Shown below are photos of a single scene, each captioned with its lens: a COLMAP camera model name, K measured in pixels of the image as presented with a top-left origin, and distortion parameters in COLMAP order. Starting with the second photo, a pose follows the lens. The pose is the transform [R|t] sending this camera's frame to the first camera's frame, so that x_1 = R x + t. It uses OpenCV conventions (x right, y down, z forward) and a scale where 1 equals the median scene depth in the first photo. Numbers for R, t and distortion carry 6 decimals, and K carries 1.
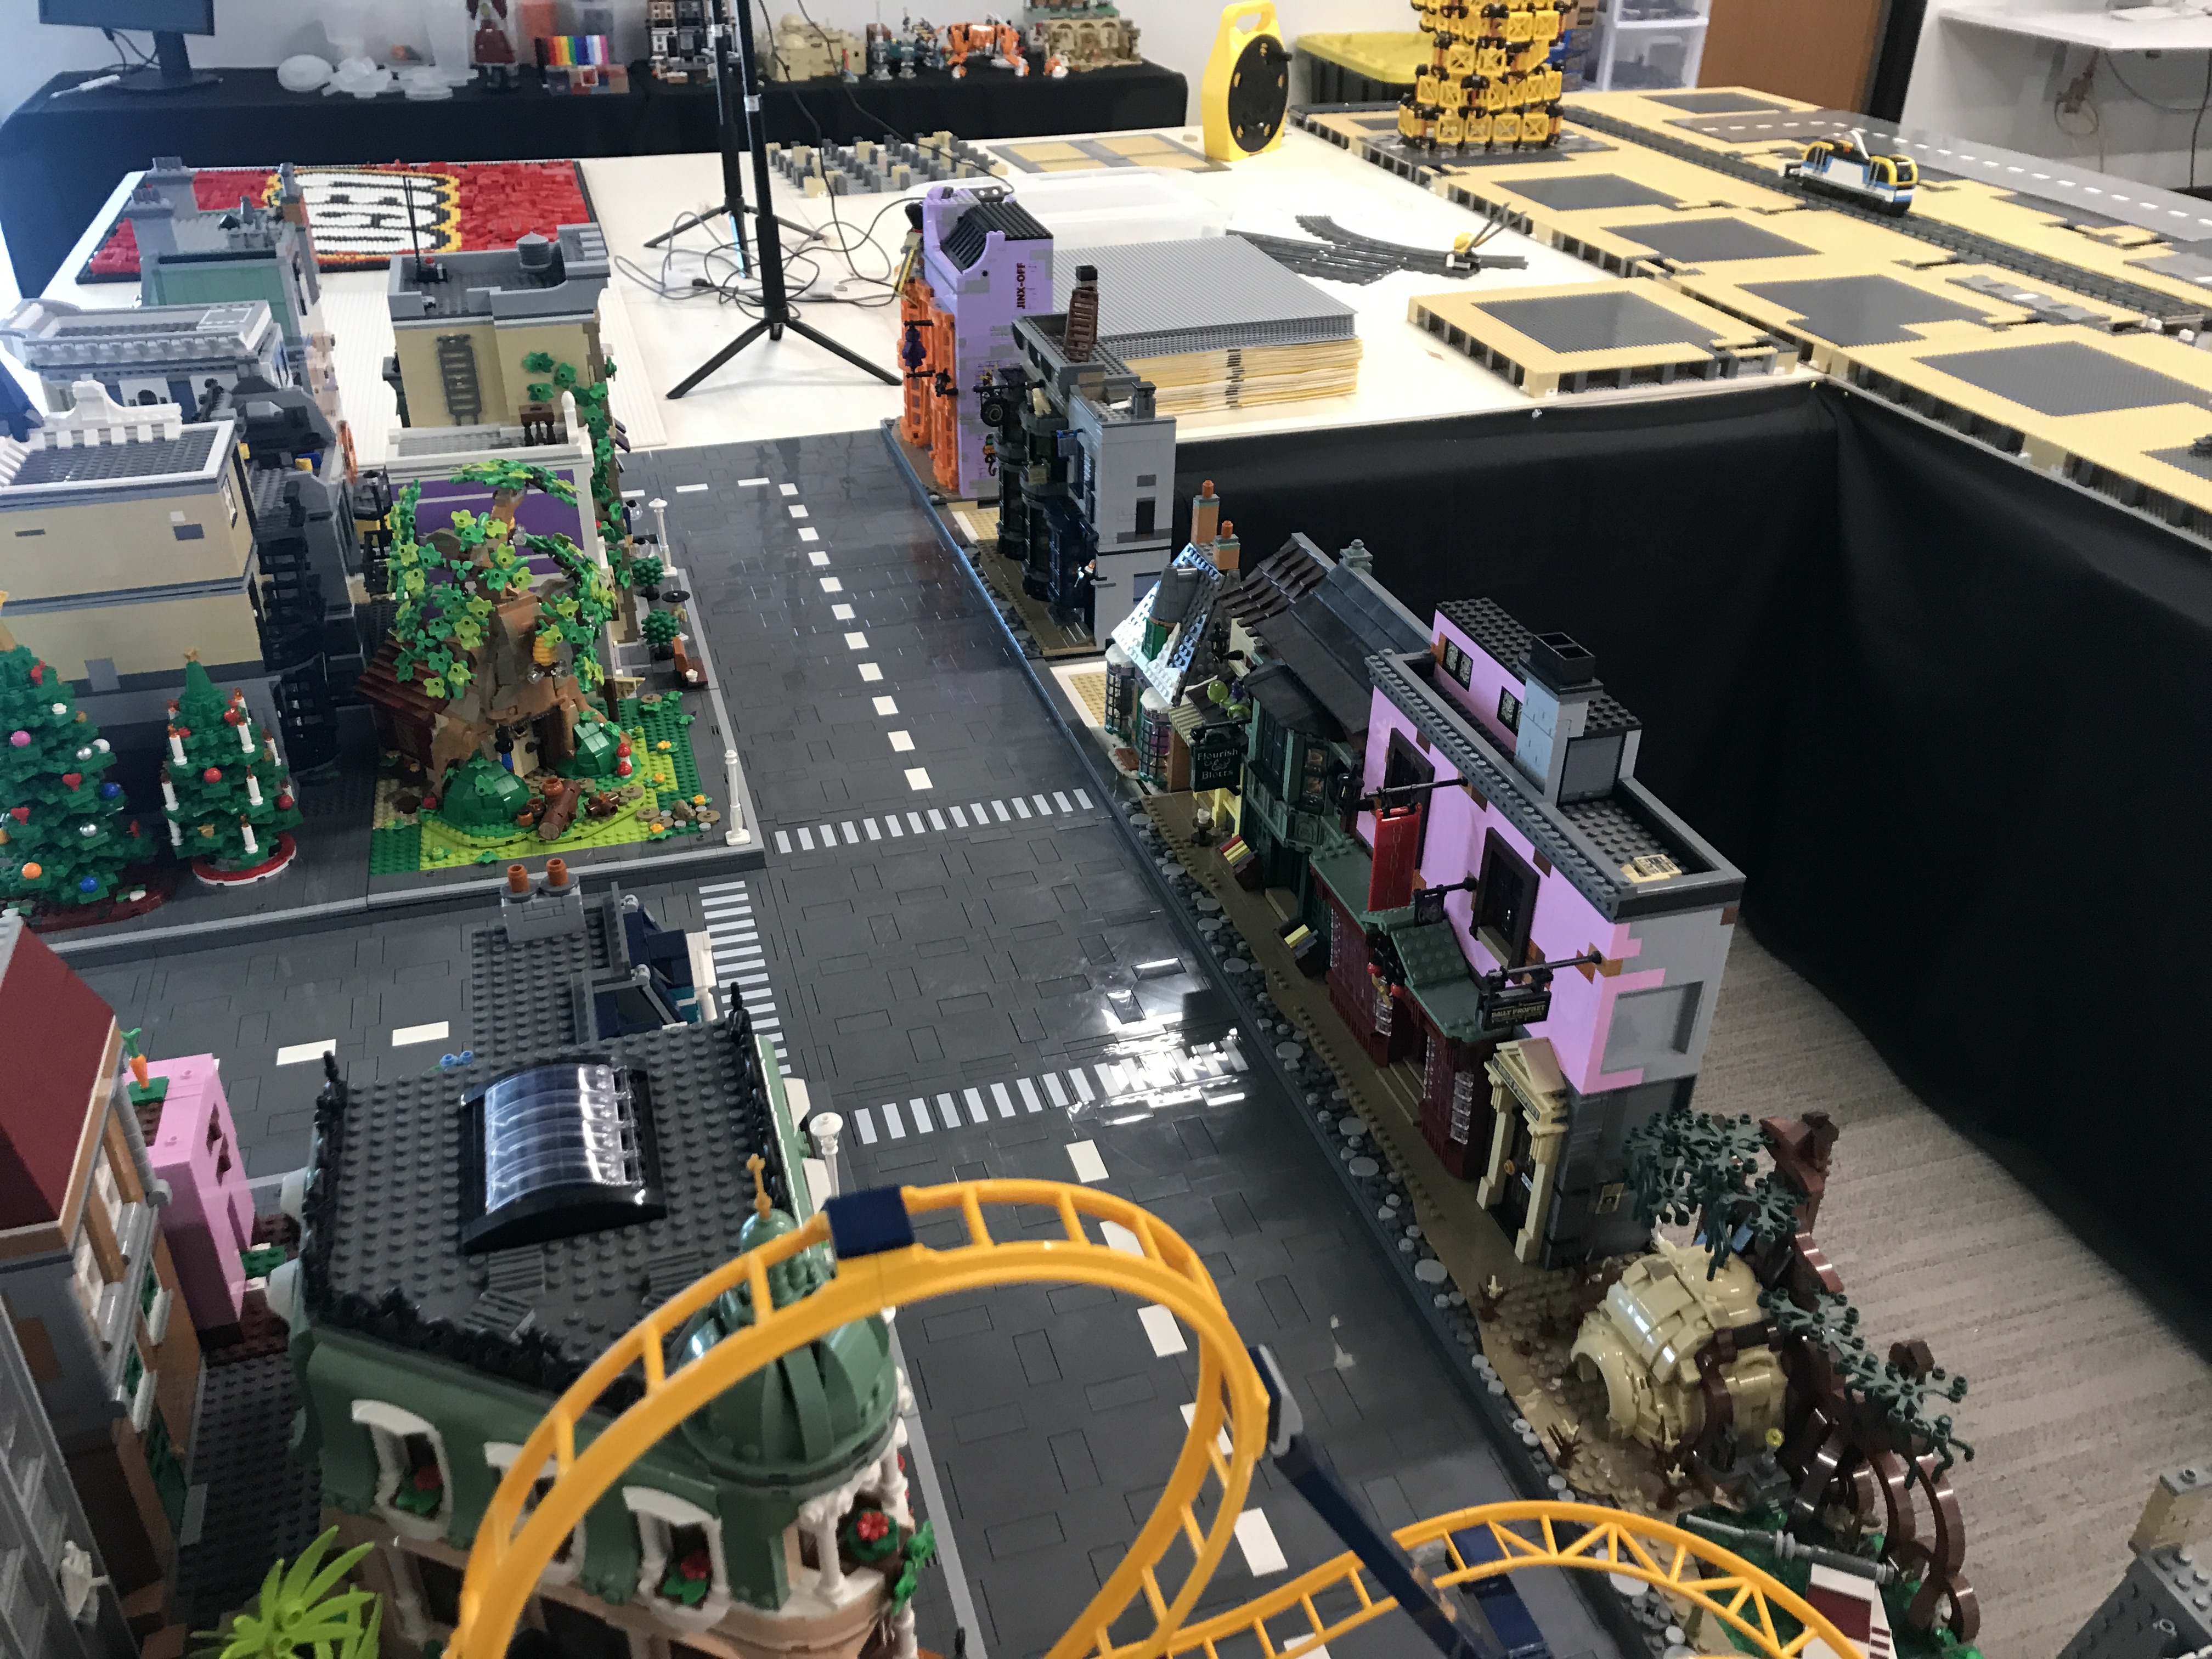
lens RADIAL K [[1823.6, 0, 1095.1], [0, 1823.6, 794.9], [0, 0, 1]] dist [0.008331, 0.002304]
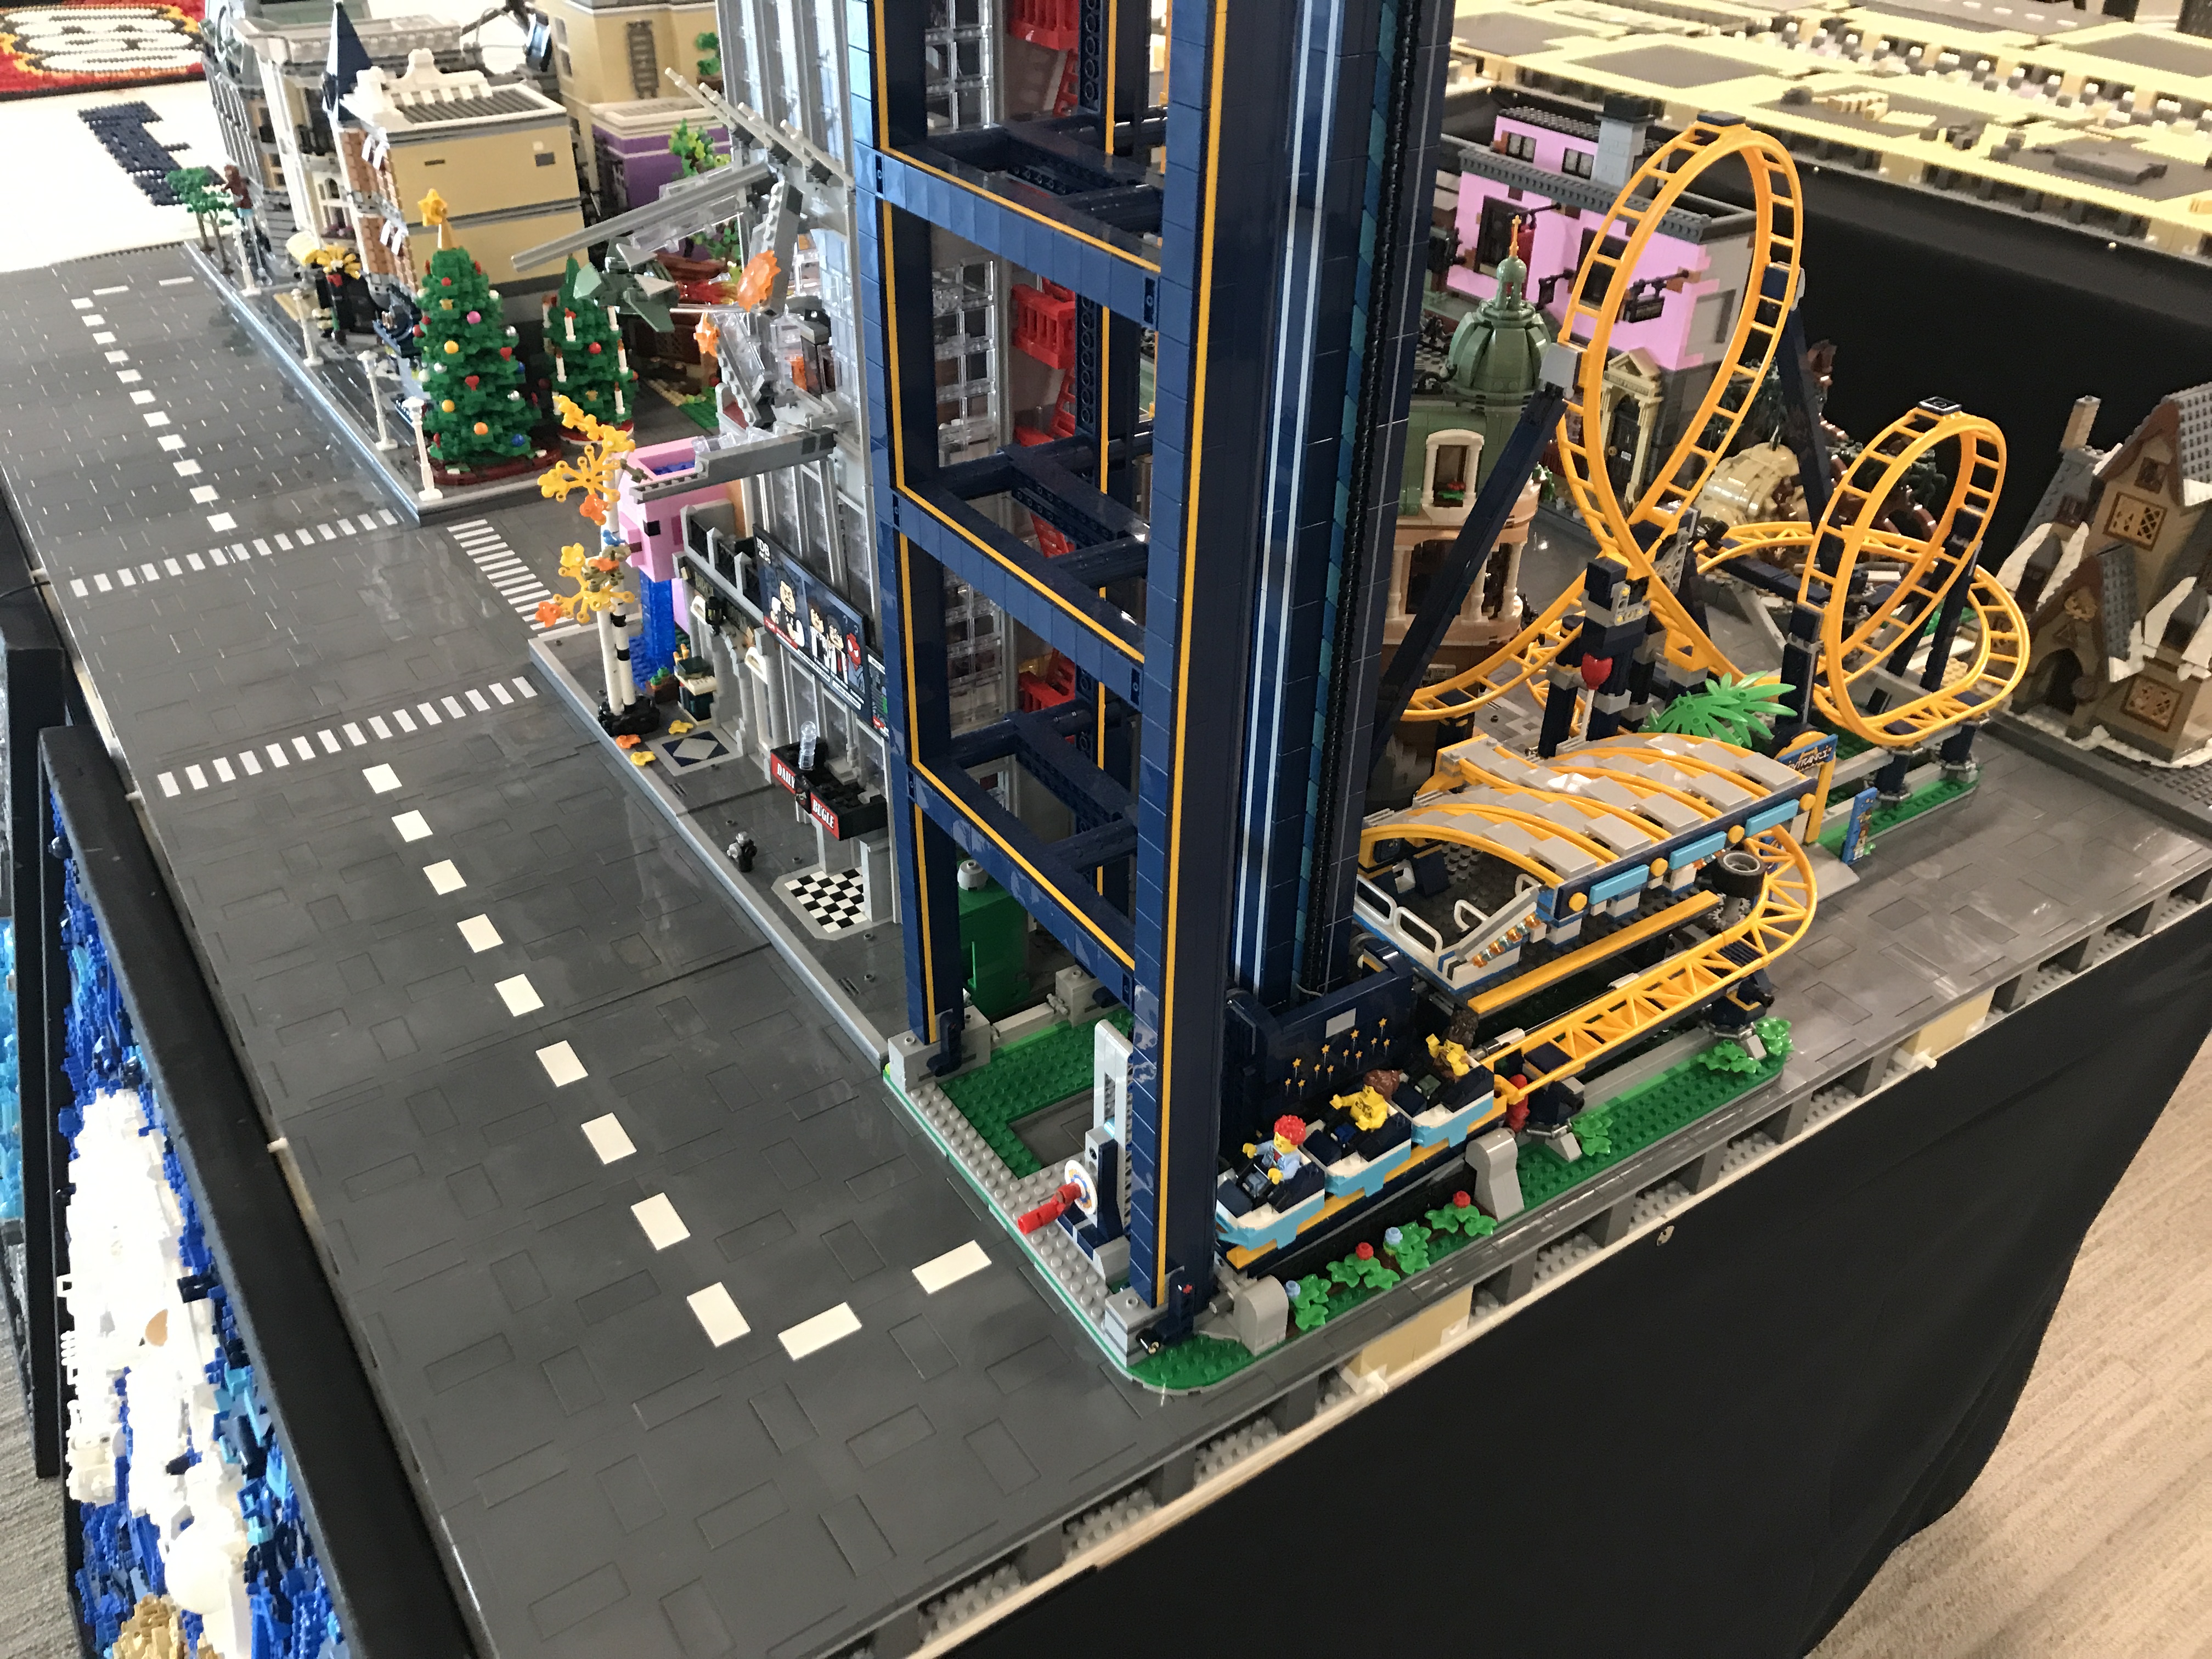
lens RADIAL K [[1823.6, 0, 1095.1], [0, 1823.6, 794.9], [0, 0, 1]] dist [0.008331, 0.002304]
pose [[0.959808, -0.154034, 0.234612, -0.426091], [0.139742, 0.987230, 0.076474, 0.215935], [-0.243396, -0.040615, 0.969076, -0.300435]]
